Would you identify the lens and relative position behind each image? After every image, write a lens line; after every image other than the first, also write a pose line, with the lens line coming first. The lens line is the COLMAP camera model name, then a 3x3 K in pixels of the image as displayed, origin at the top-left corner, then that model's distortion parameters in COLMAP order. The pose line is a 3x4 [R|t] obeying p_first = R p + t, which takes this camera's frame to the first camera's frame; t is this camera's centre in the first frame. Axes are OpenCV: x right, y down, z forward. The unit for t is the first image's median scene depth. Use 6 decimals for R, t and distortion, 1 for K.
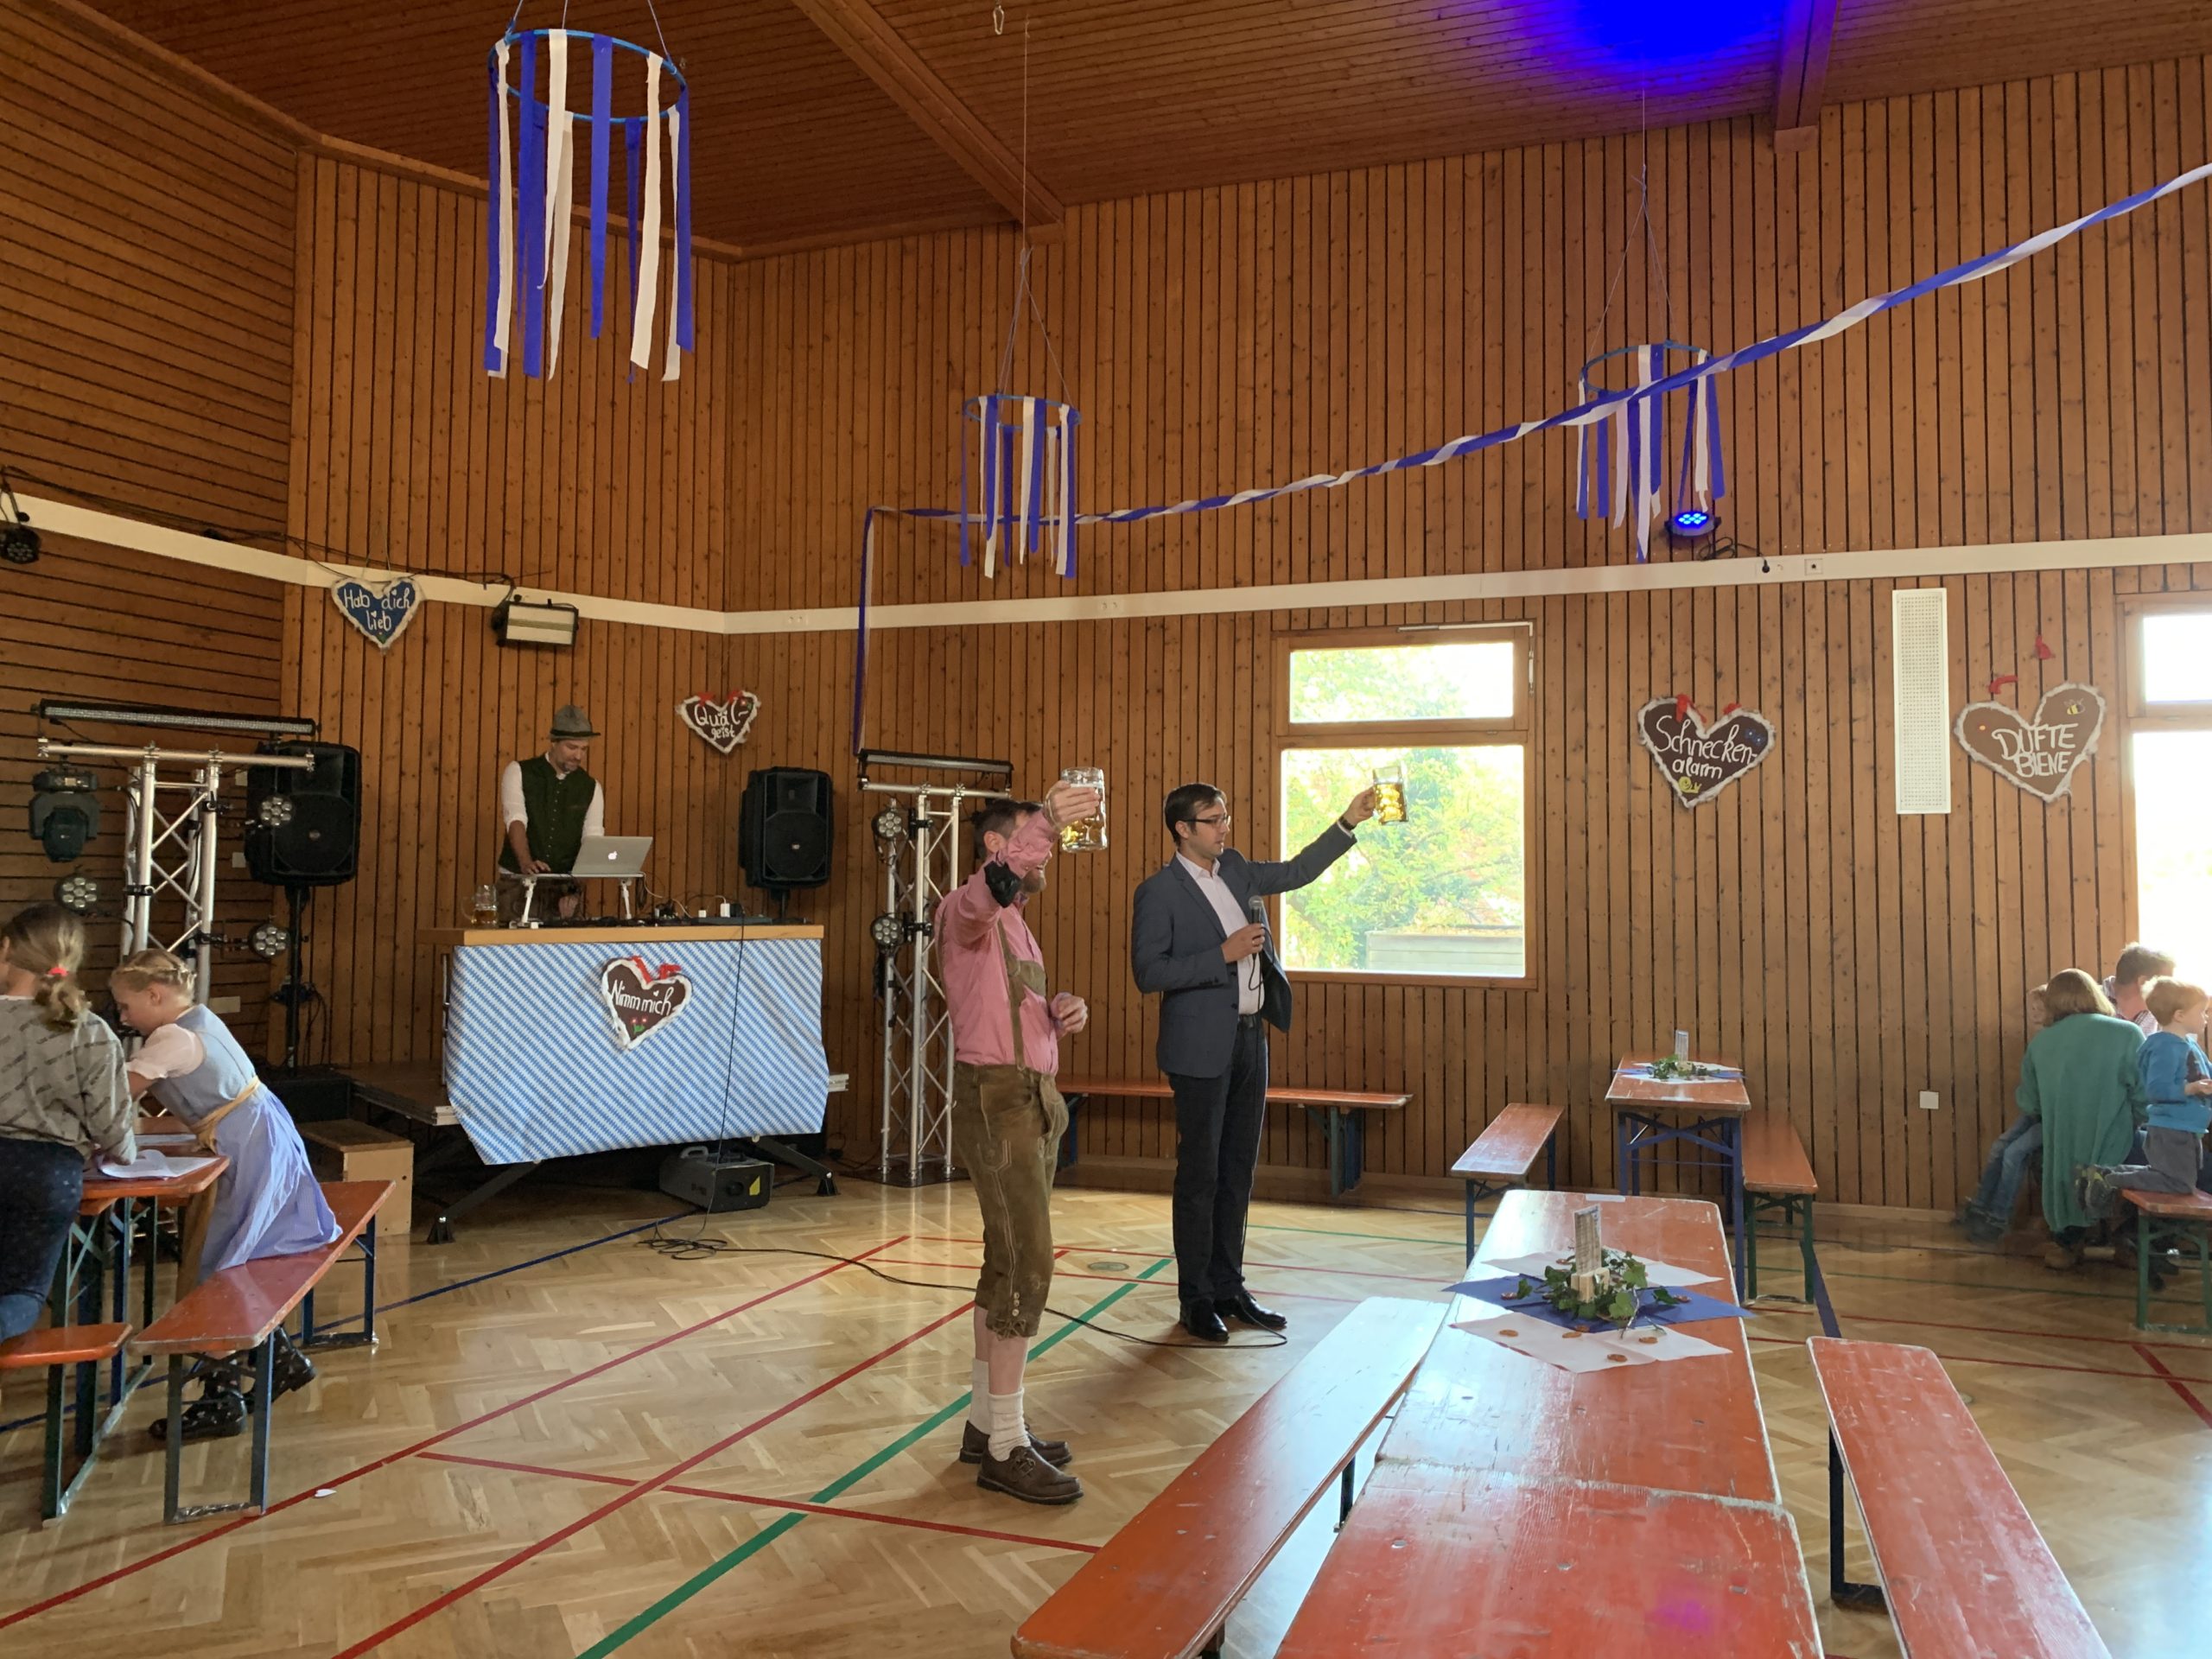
lens RADIAL K [[1693.0, 0, 1109.3], [0, 1693.0, 801.0], [0, 0, 1]] dist [0.004253, 0.002177]
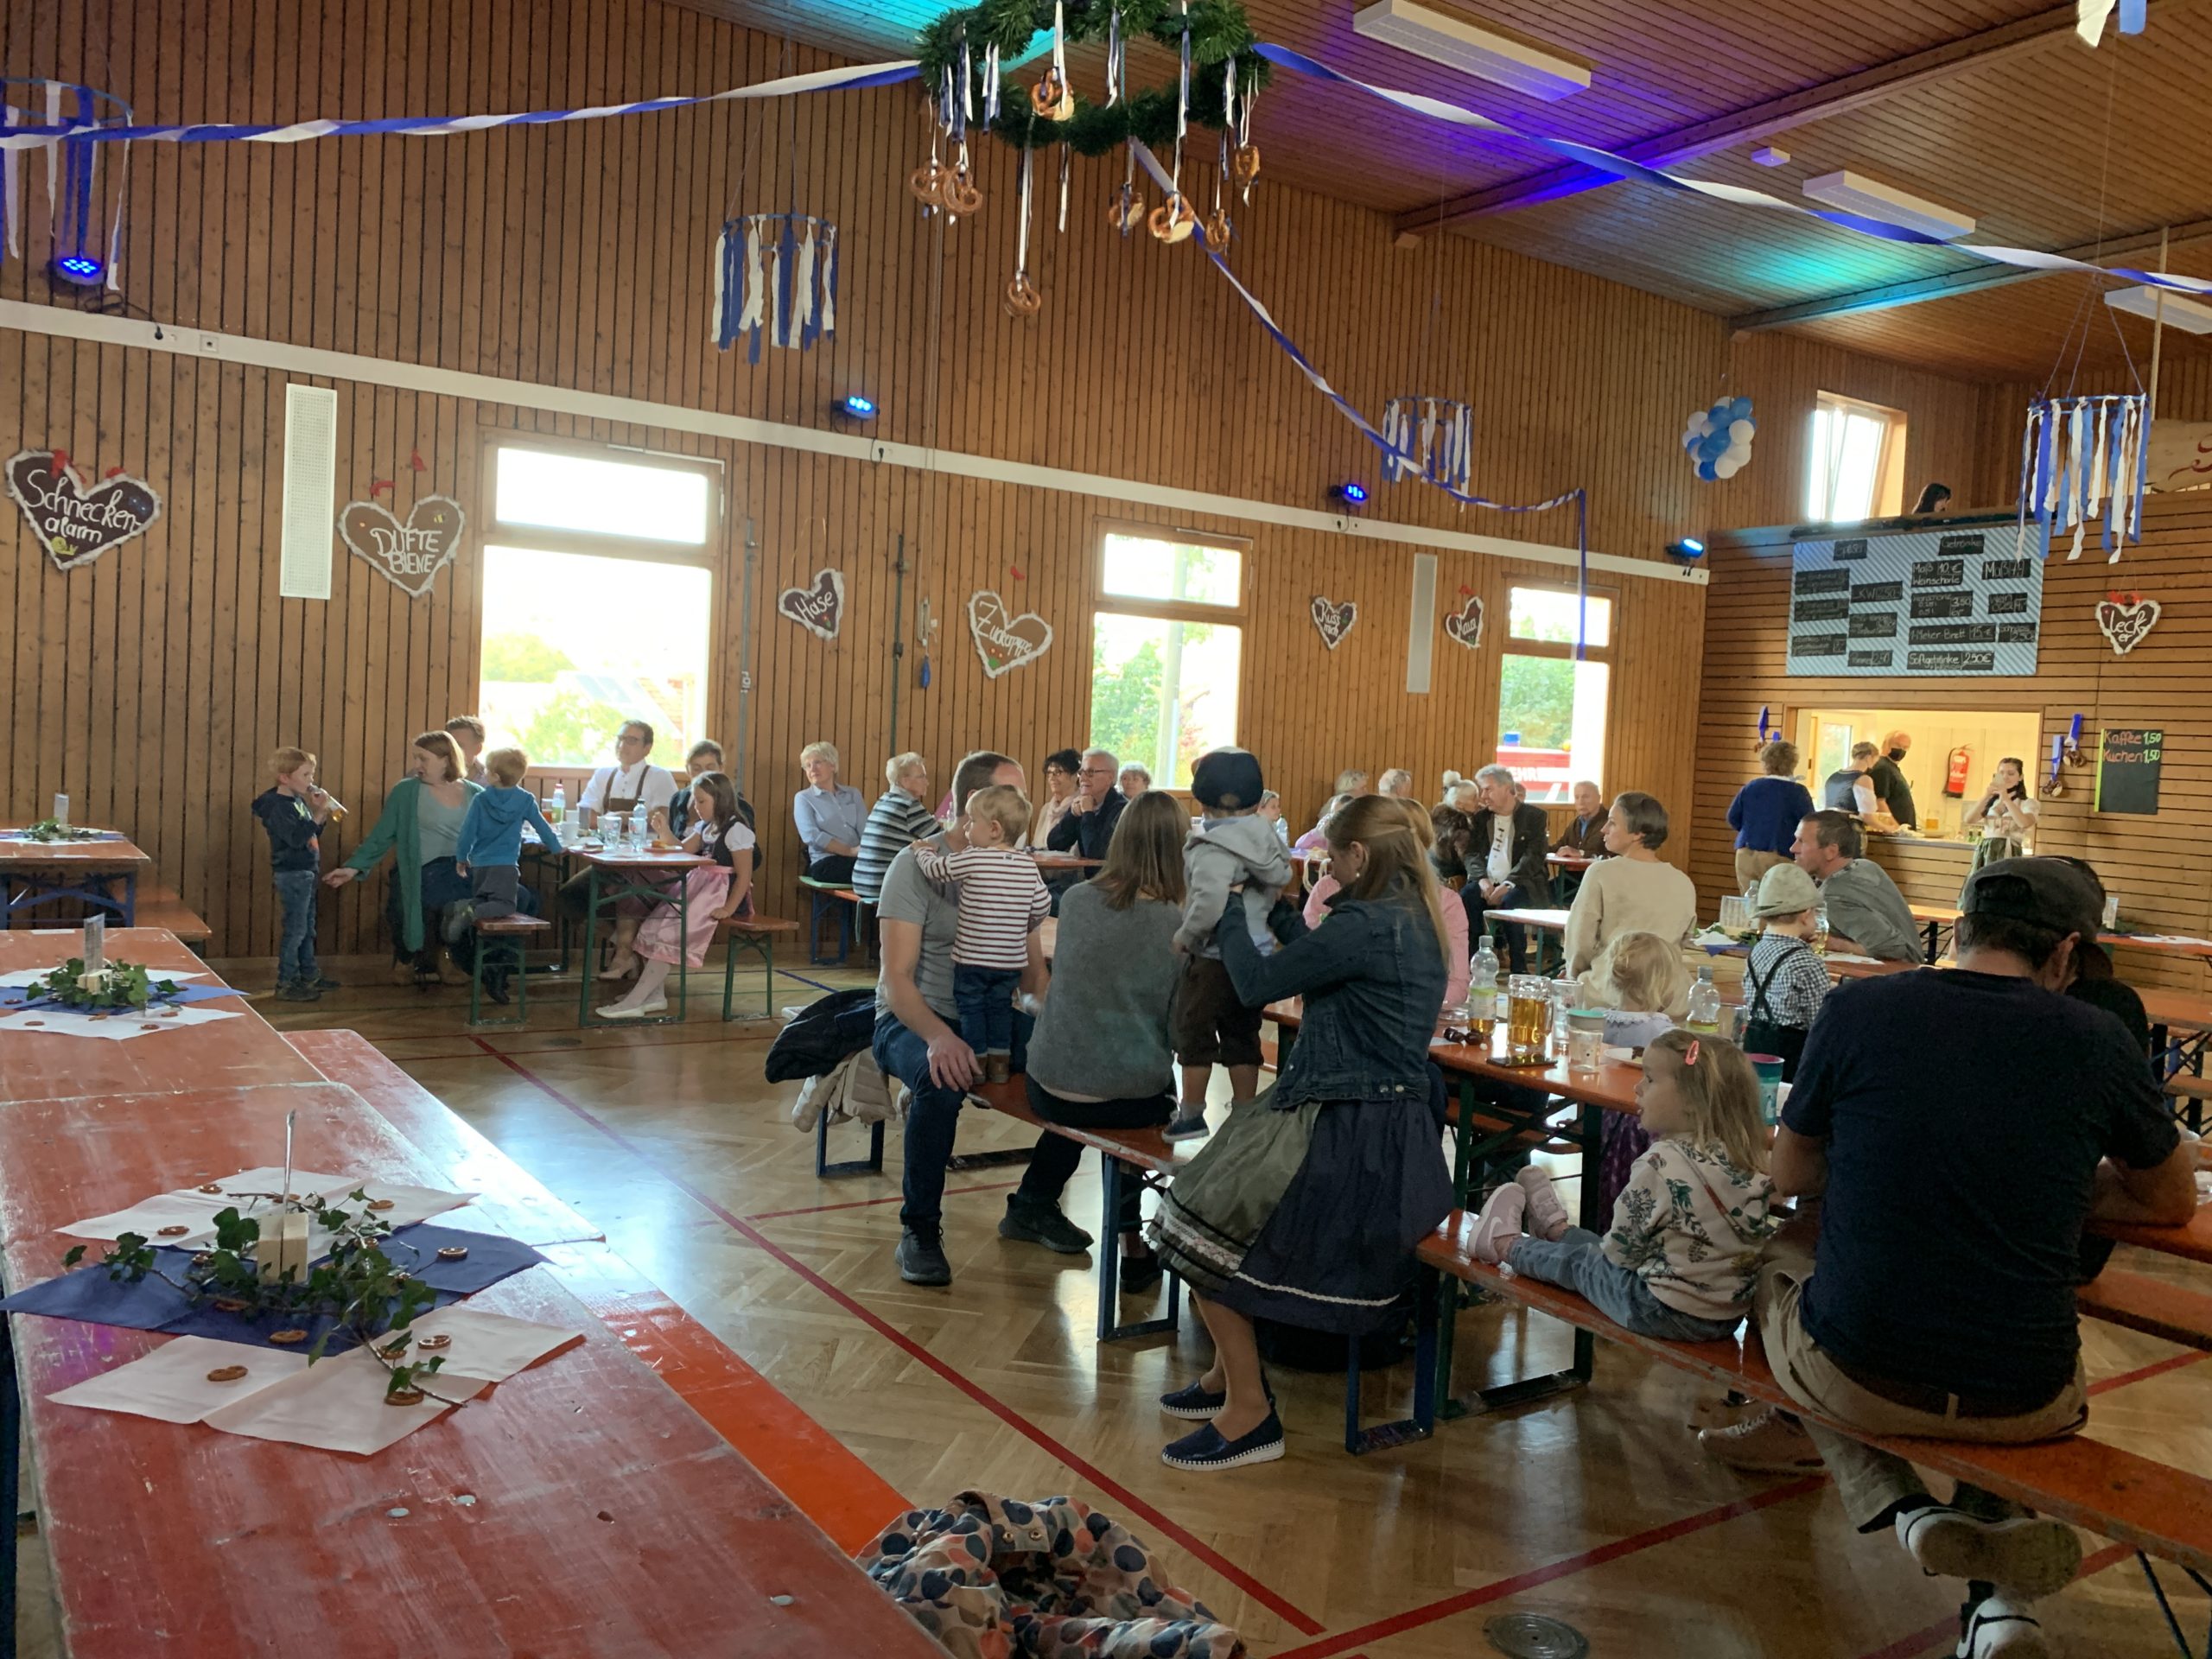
lens RADIAL K [[1693.0, 0, 1109.3], [0, 1693.0, 801.0], [0, 0, 1]] dist [0.004253, 0.002177]
pose [[0.599721, -0.005262, 0.800192, -0.076733], [-0.092126, 0.992875, 0.075575, 0.007174], [-0.794888, -0.119042, 0.594963, -0.066784]]
